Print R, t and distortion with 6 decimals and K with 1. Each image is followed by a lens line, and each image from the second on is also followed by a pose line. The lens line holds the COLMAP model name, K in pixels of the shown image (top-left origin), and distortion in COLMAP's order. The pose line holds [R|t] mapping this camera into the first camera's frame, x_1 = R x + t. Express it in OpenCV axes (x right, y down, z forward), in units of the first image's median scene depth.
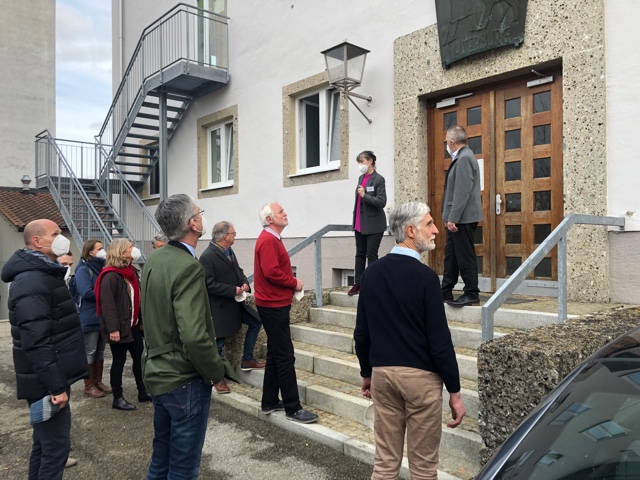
lens RADIAL K [[510.7, 0, 319.5], [0, 510.7, 242.4], [0, 0, 1]] dist [0.029369, -0.062552]
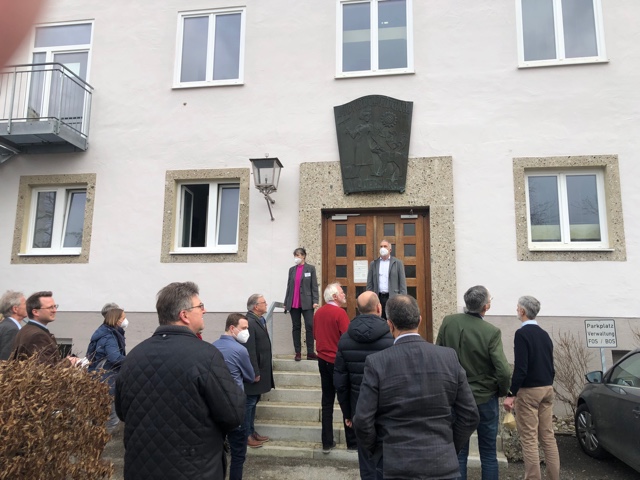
lens RADIAL K [[510.7, 0, 319.5], [0, 510.7, 242.4], [0, 0, 1]] dist [0.029369, -0.062552]
pose [[0.775598, 0.119546, 0.619803, -0.650323], [-0.018836, 0.985848, -0.166577, 0.025708], [-0.630946, 0.117522, 0.766874, -0.014353]]
